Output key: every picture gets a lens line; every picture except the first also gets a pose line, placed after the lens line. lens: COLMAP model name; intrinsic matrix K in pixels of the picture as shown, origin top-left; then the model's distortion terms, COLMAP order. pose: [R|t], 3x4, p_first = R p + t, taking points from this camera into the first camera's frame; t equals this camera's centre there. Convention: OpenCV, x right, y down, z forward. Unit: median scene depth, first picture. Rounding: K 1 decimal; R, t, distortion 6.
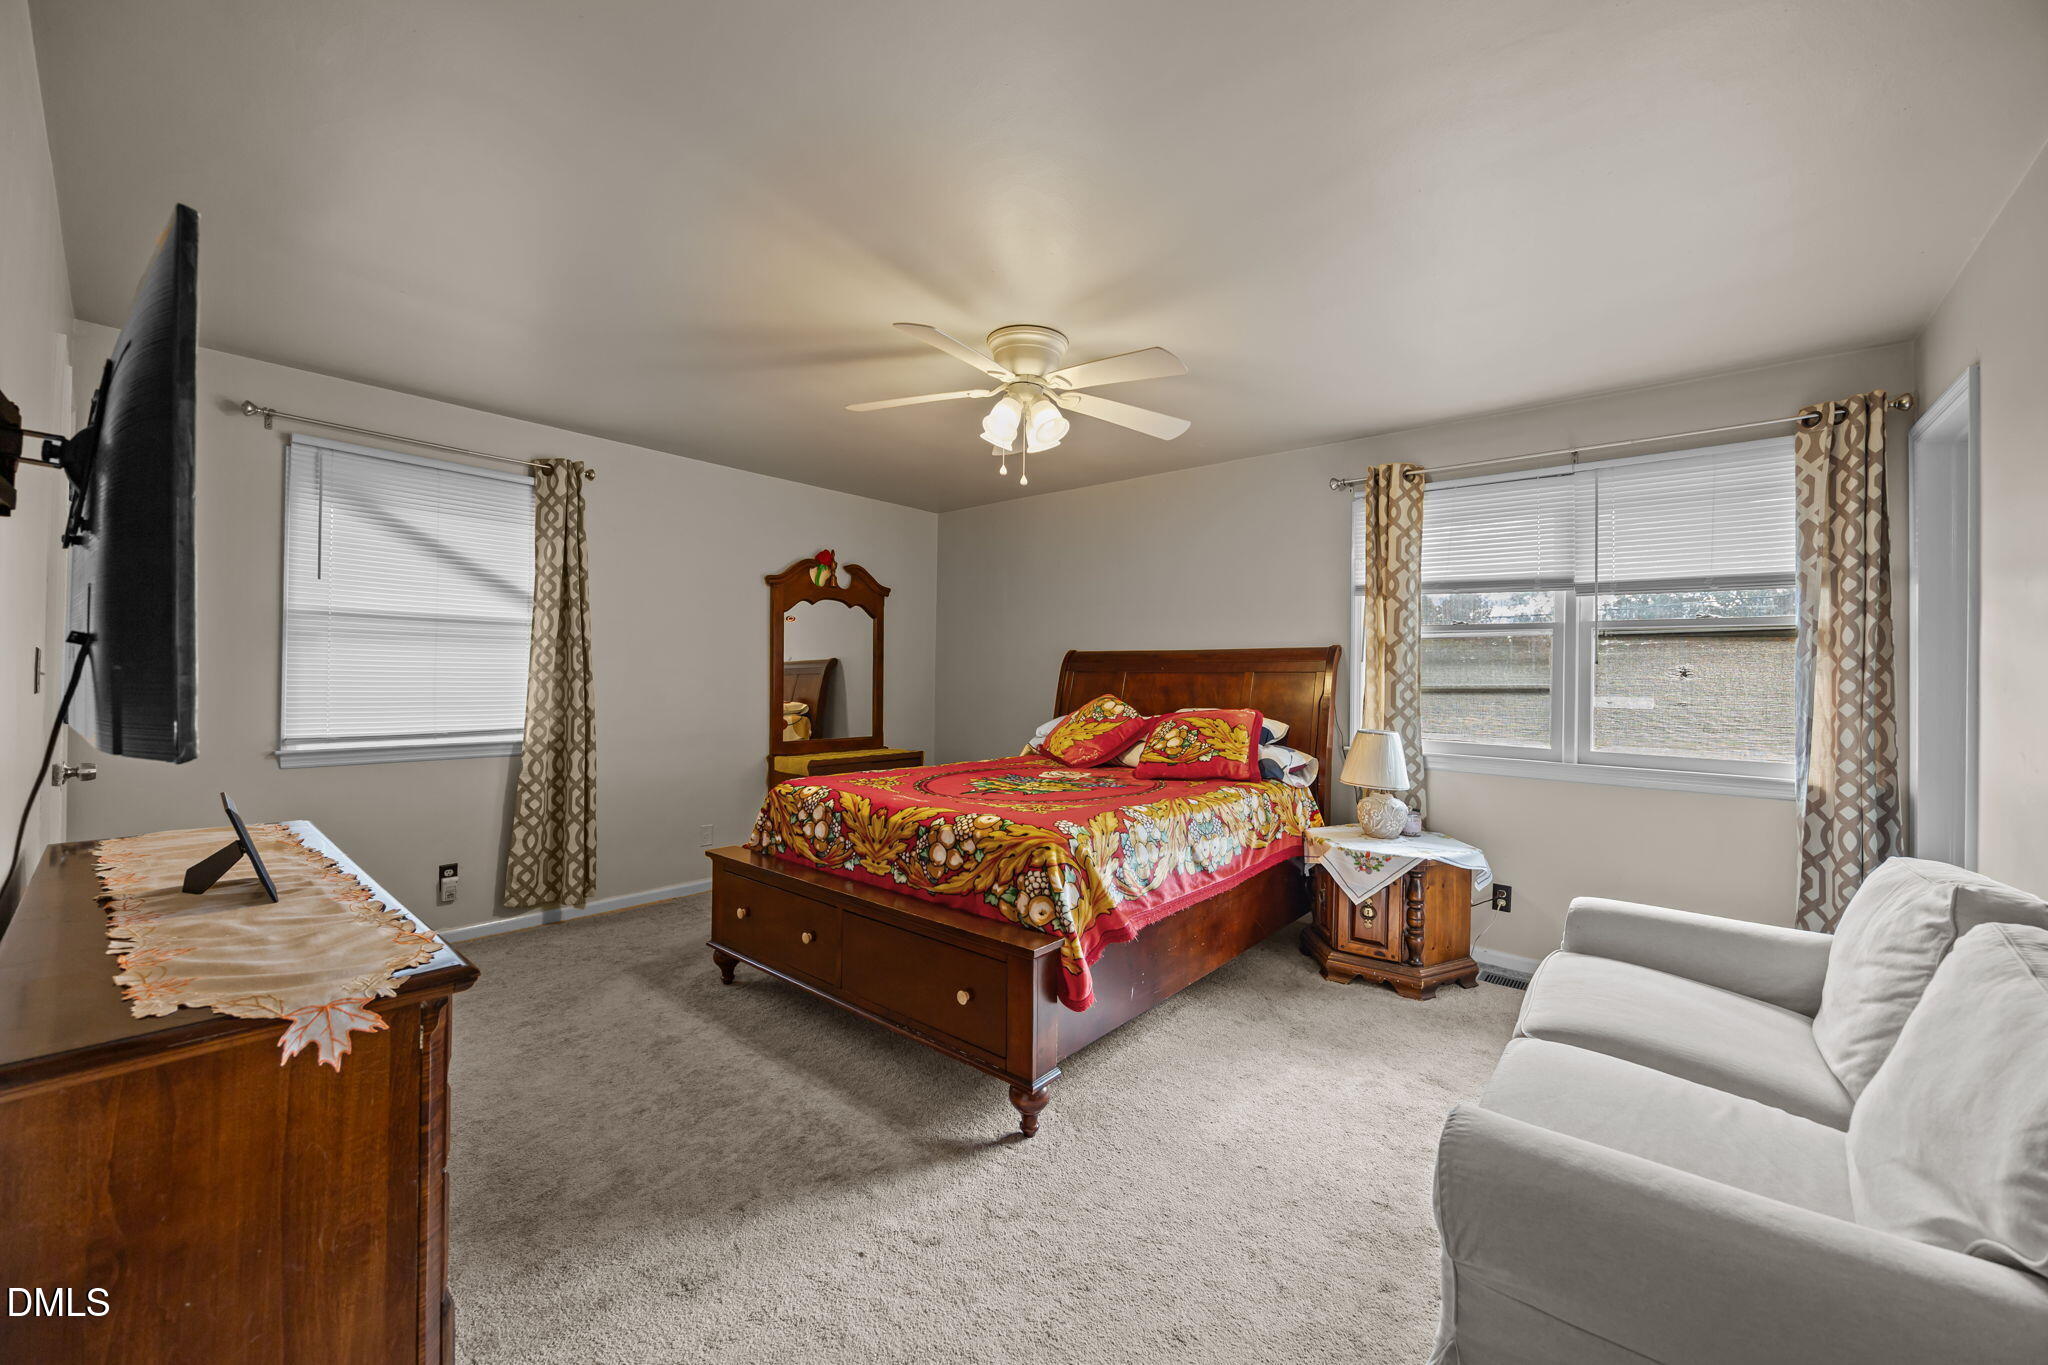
lens RADIAL K [[789.0, 0, 1021.1], [0, 789.0, 678.0], [0, 0, 1]] dist [-0.004625, 0.000652]
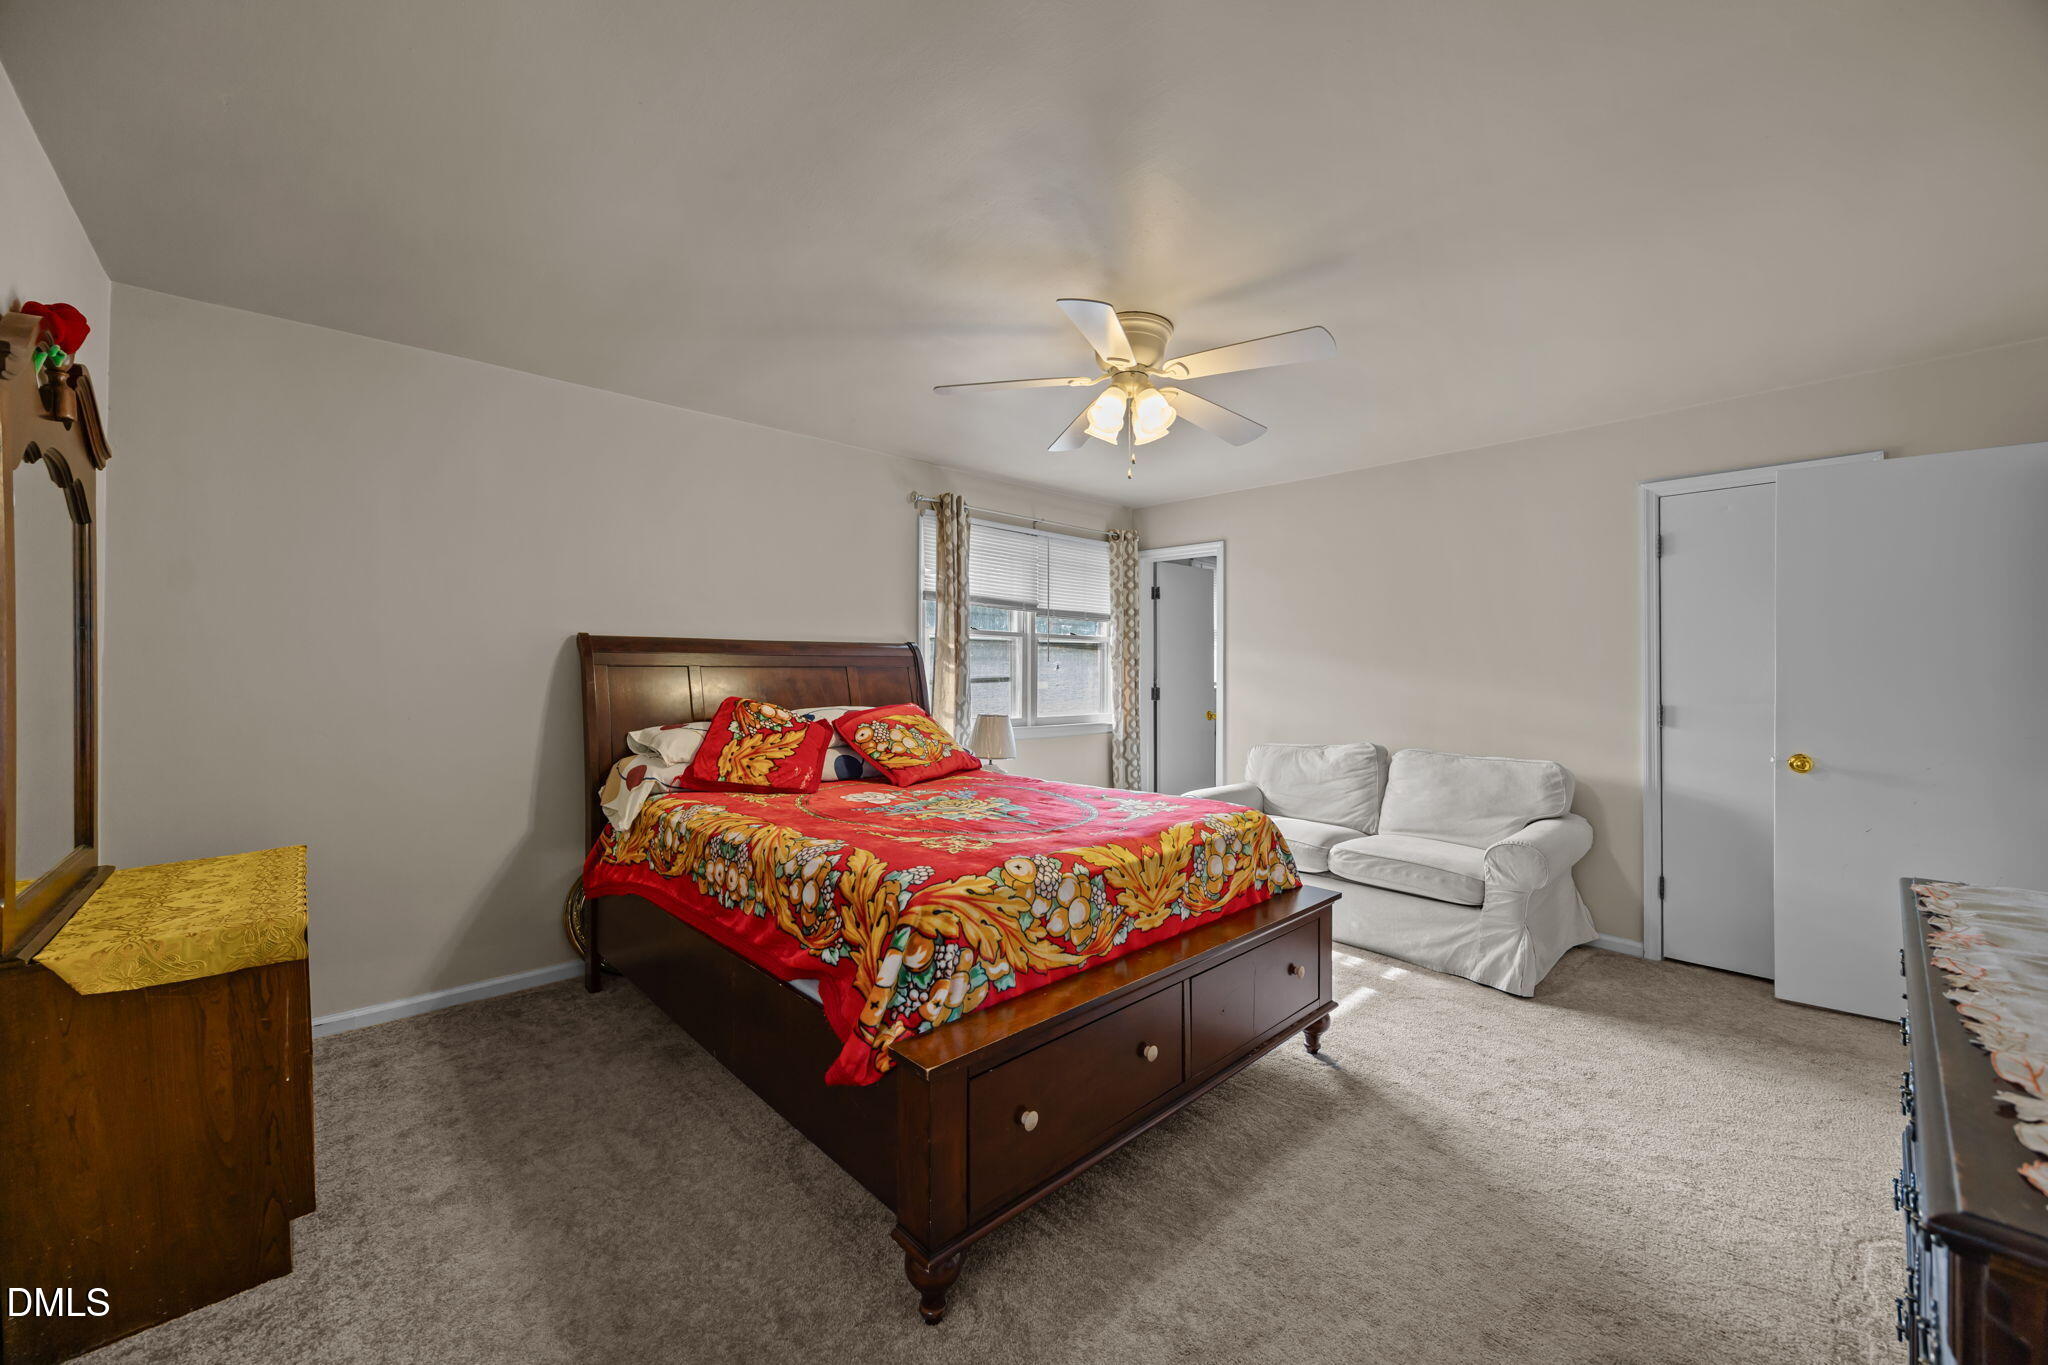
lens RADIAL K [[789.0, 0, 1022.6], [0, 789.0, 669.4], [0, 0, 1]] dist [-0.004625, 0.000652]
pose [[0.111861, -0.011732, 0.993655, -0.937762], [0.001076, 0.999931, 0.011685, -0.022998], [-0.993723, -0.000238, 0.111866, 0.984706]]
